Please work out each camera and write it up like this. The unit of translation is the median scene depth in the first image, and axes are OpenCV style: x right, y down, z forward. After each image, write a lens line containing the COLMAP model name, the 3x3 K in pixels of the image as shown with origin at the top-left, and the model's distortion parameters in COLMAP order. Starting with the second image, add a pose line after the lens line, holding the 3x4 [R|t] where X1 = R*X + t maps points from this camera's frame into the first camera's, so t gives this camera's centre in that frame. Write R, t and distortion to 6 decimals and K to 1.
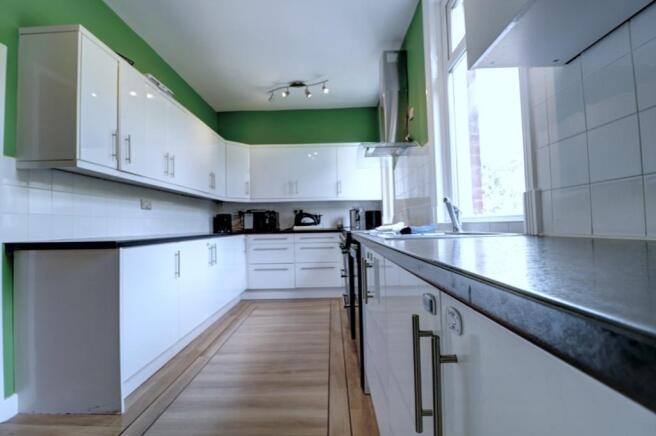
lens RADIAL K [[297.5, 0, 329.2], [0, 297.5, 216.3], [0, 0, 1]] dist [-0.000537, -0.016337]
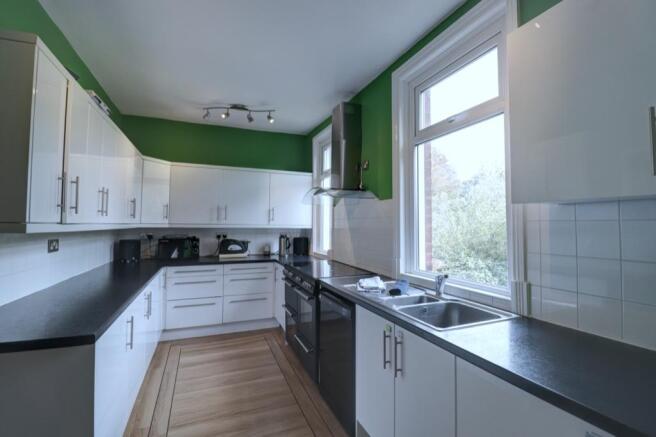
lens RADIAL K [[297.5, 0, 329.2], [0, 297.5, 216.8], [0, 0, 1]] dist [-0.000537, -0.016337]
pose [[0.922019, 0.038485, 0.385227, -0.180085], [-0.036157, 0.999258, -0.013288, -0.090604], [-0.385453, -0.001678, 0.922726, 0.023186]]
